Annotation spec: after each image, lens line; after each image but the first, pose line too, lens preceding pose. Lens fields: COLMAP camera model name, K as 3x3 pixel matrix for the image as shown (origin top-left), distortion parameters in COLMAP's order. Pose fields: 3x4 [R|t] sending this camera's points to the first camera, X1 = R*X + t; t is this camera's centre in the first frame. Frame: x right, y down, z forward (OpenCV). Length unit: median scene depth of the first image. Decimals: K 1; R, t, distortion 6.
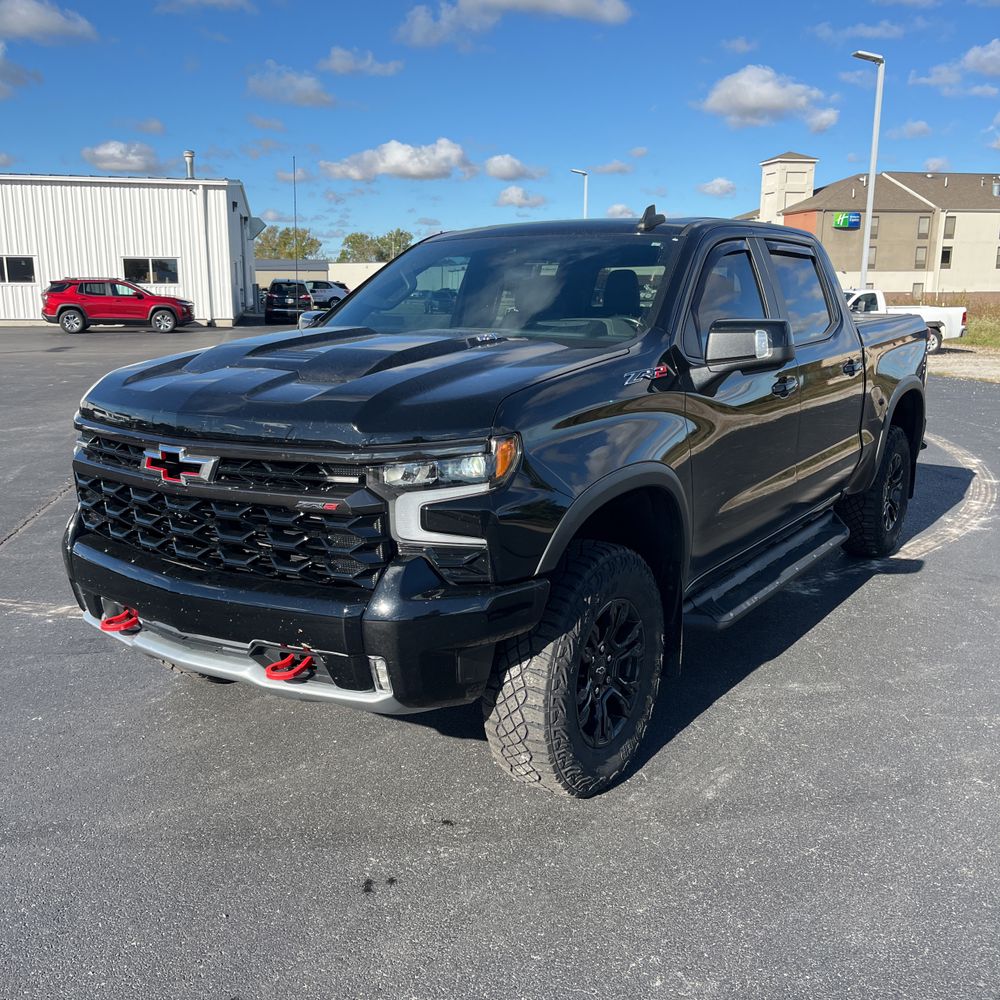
lens RADIAL K [[1019.3, 0, 505.0], [0, 1019.3, 503.6], [0, 0, 1]] dist [0.025996, 0.000000]
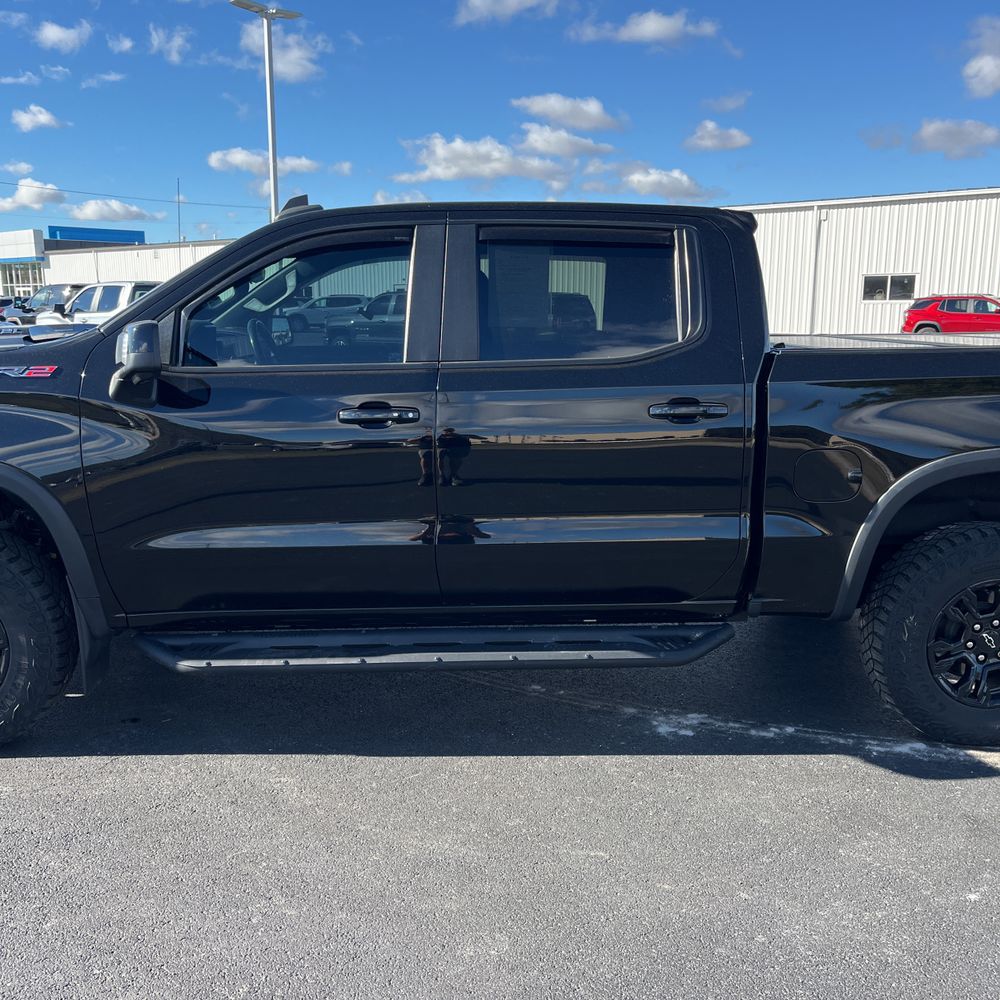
lens RADIAL K [[1019.3, 0, 493.9], [0, 1019.3, 496.9], [0, 0, 1]] dist [0.025996, 0.000000]
pose [[0.588686, 0.150434, -0.794241, 0.130377], [-0.169926, 0.983607, 0.060353, -0.015594], [0.790300, 0.099433, 0.604598, 0.082846]]
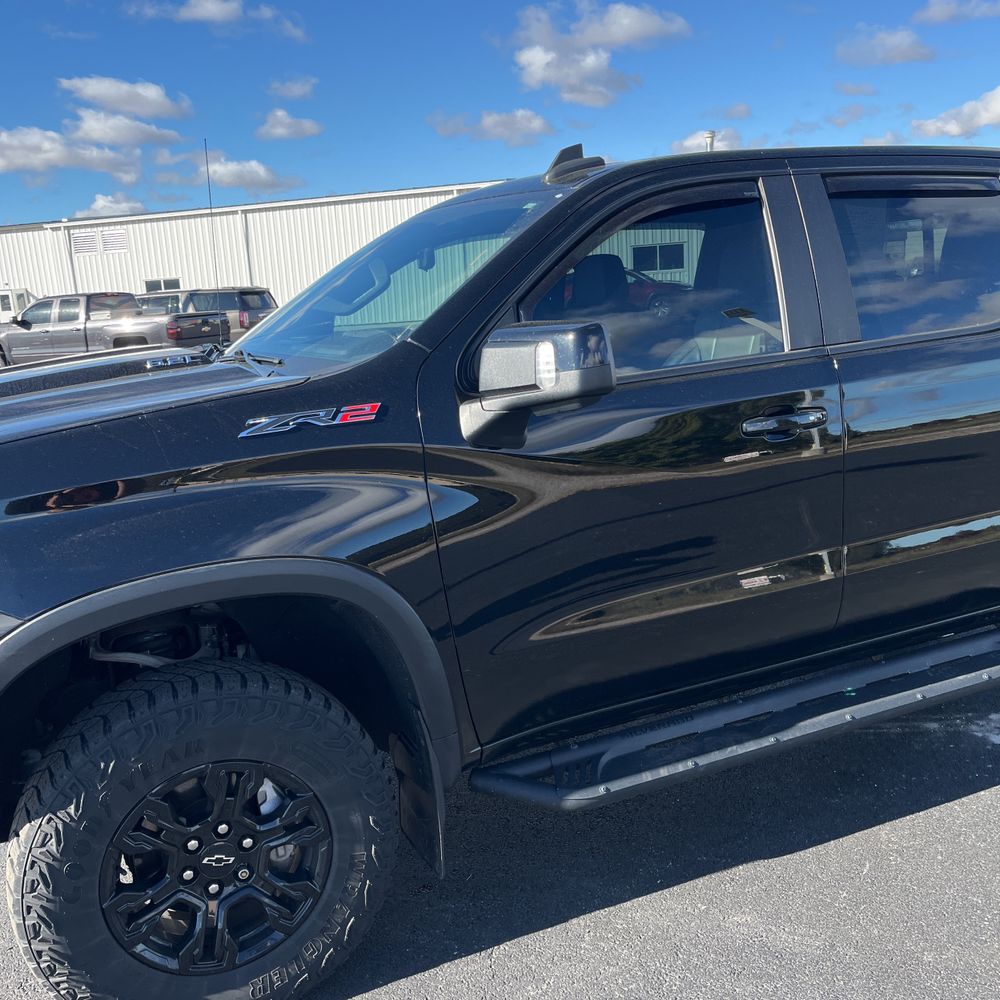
lens RADIAL K [[1019.3, 0, 496.8], [0, 1019.3, 503.8], [0, 0, 1]] dist [0.025996, 0.000000]
pose [[0.851809, 0.059325, -0.520482, 0.060915], [-0.048665, 0.998232, 0.034136, -0.010696], [0.521587, -0.003749, 0.853190, 0.054502]]
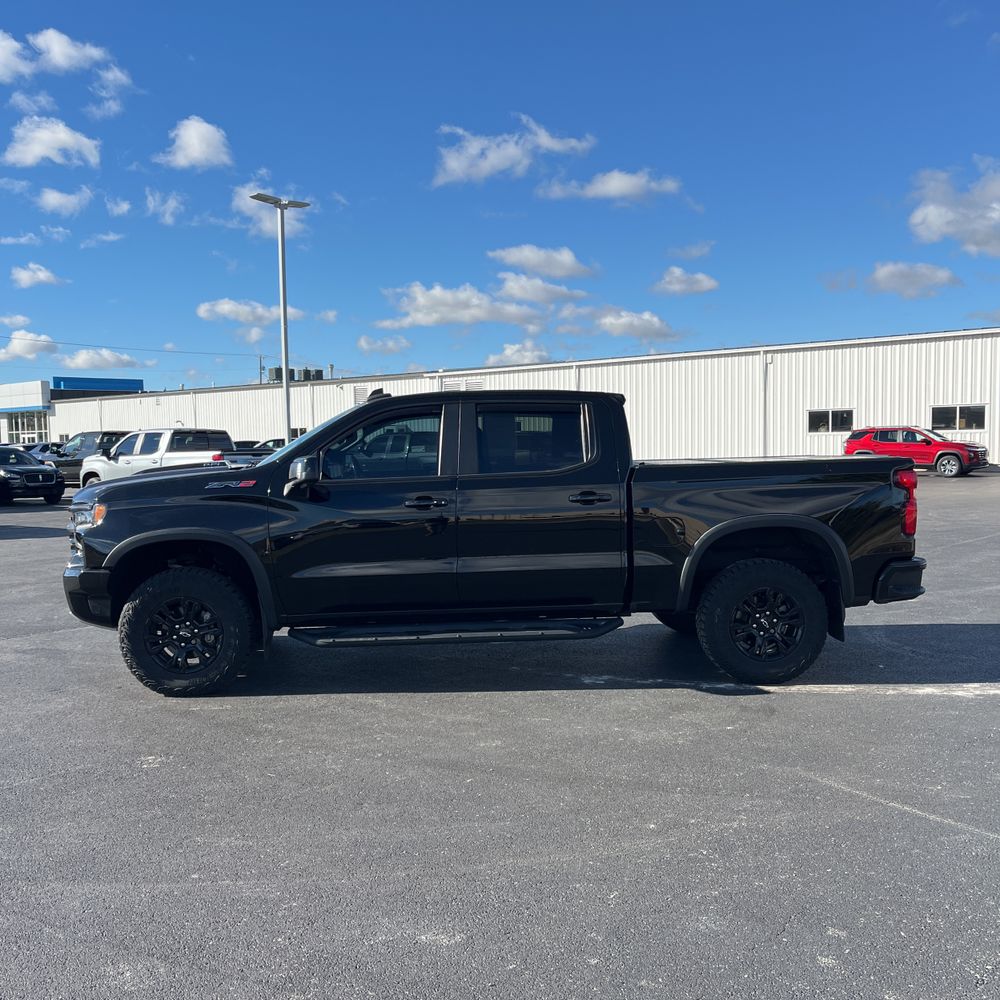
lens RADIAL K [[1019.3, 0, 489.5], [0, 1019.3, 501.6], [0, 0, 1]] dist [0.025996, 0.000000]
pose [[0.600291, 0.037030, -0.798924, 0.204600], [-0.150355, 0.986342, -0.067256, -0.004211], [0.785522, 0.160495, 0.597659, 0.027157]]
